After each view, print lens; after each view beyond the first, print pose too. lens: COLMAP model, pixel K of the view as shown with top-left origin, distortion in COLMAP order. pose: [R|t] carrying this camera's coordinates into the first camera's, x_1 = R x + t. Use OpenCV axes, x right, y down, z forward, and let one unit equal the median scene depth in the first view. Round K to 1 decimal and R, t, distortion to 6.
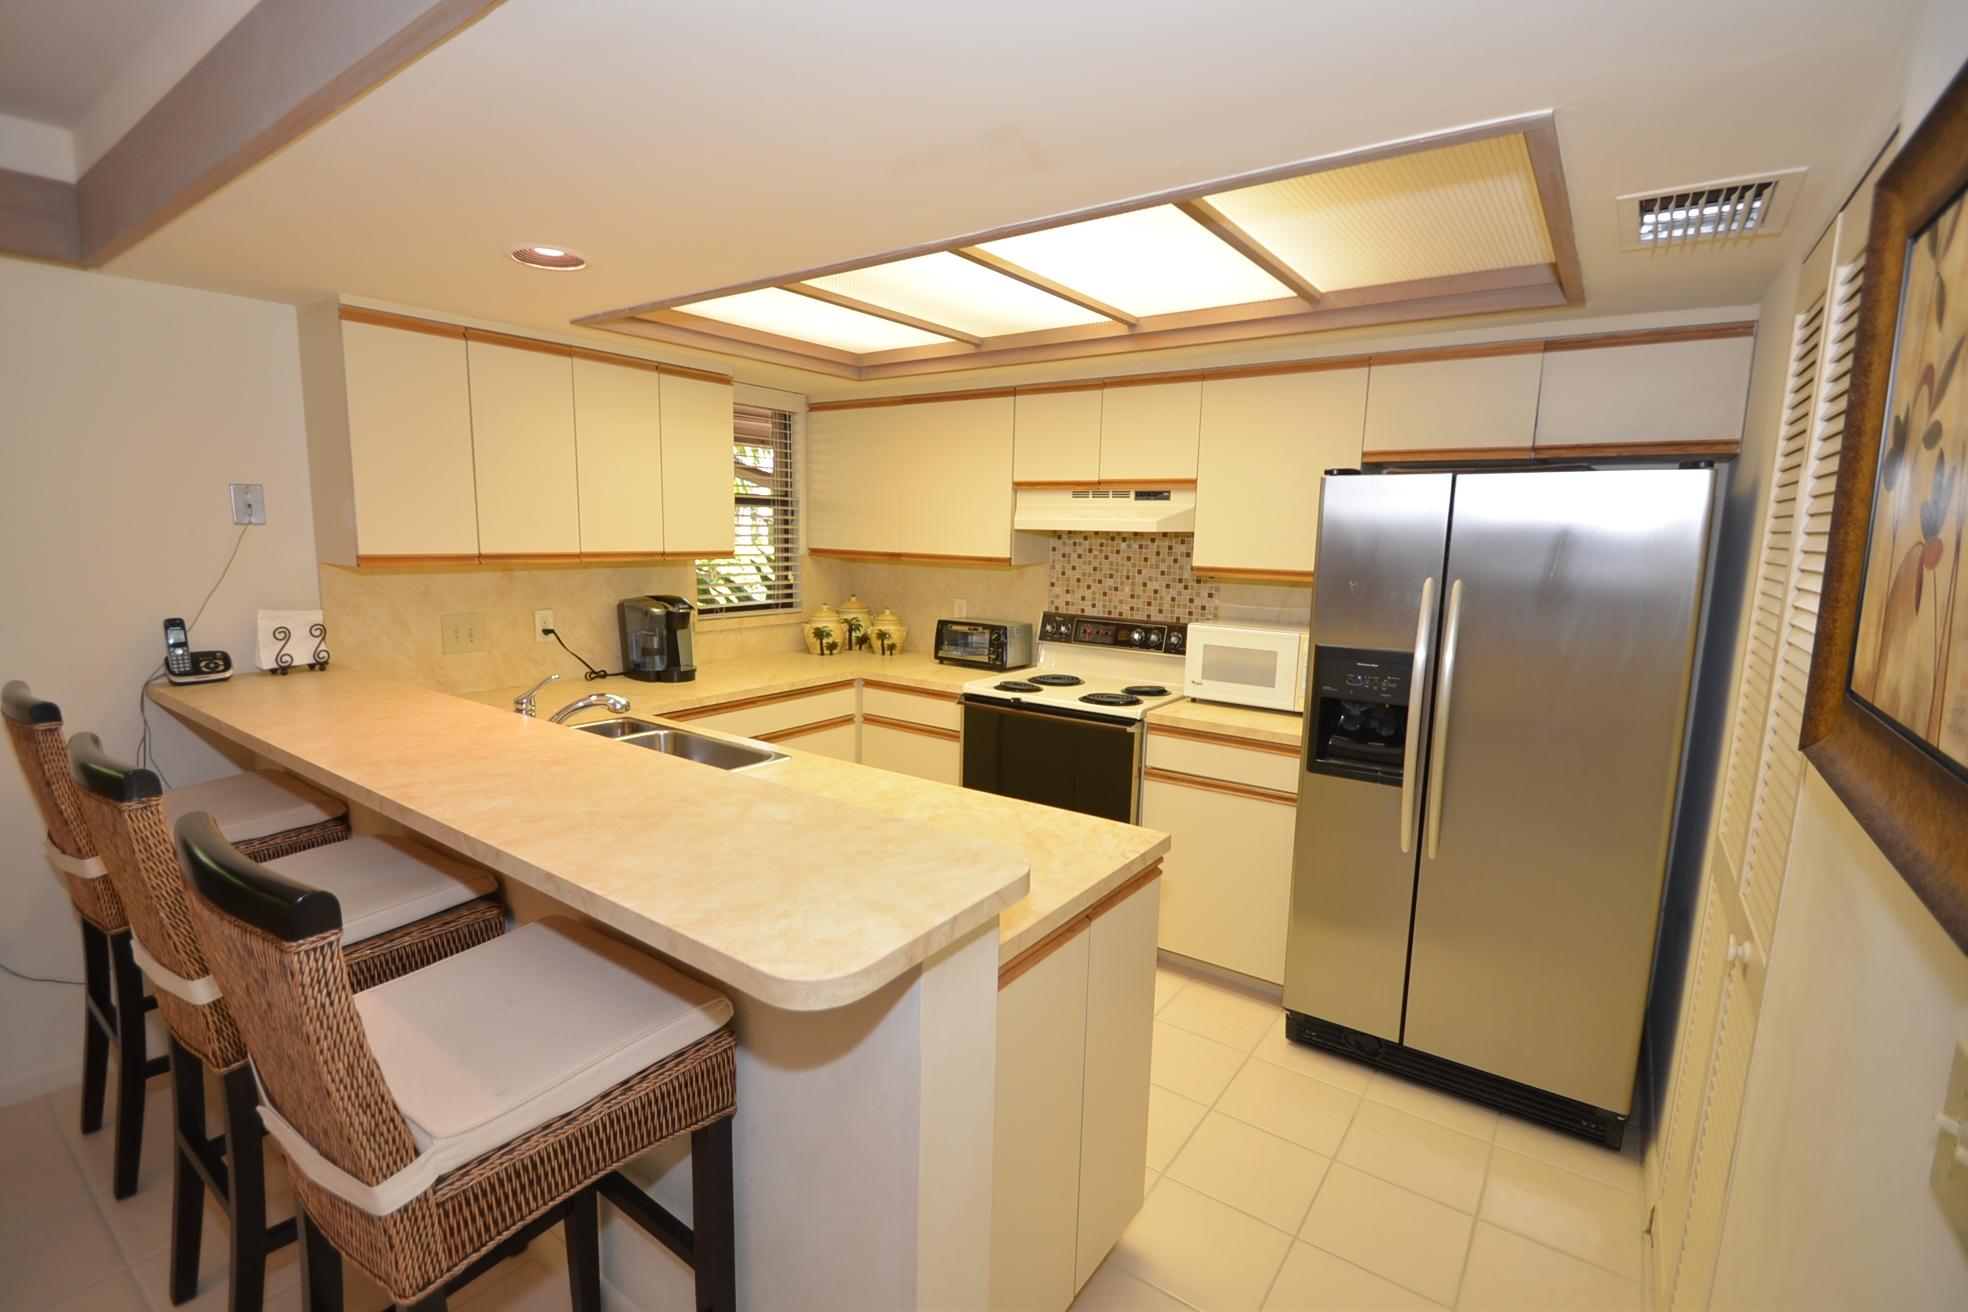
lens RADIAL K [[890.5, 0, 984.0], [0, 890.5, 656.0], [0, 0, 1]] dist [0.010422, -0.010881]
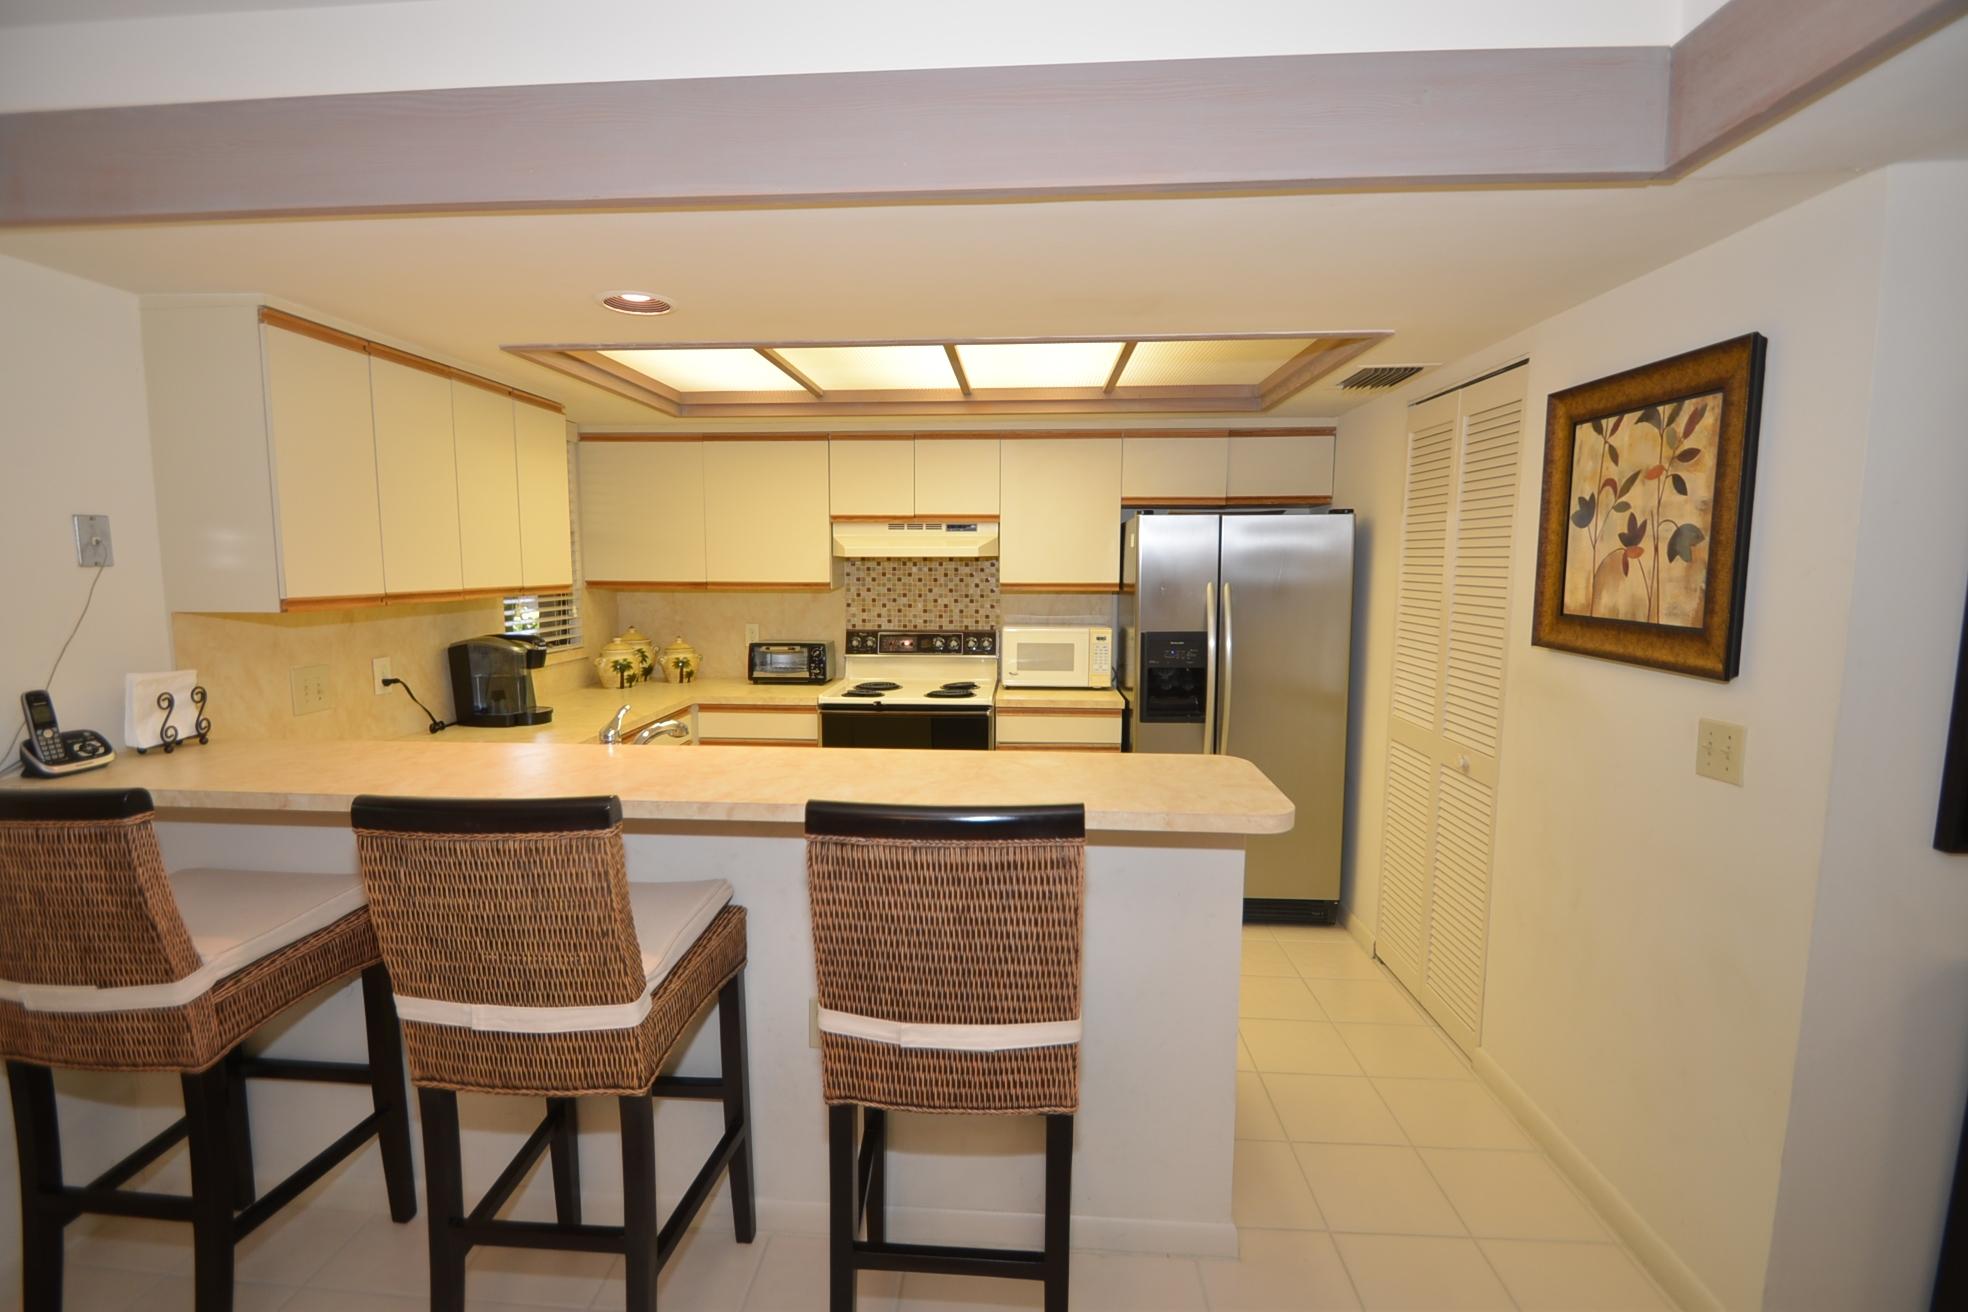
lens RADIAL K [[875.8, 0, 971.2], [0, 875.8, 655.8], [0, 0, 1]] dist [0.002846, -0.010405]
pose [[0.846932, -0.076915, 0.526109, -0.433019], [0.092860, 0.995671, -0.003924, 0.003534], [-0.523529, 0.052178, 0.850408, -0.032886]]
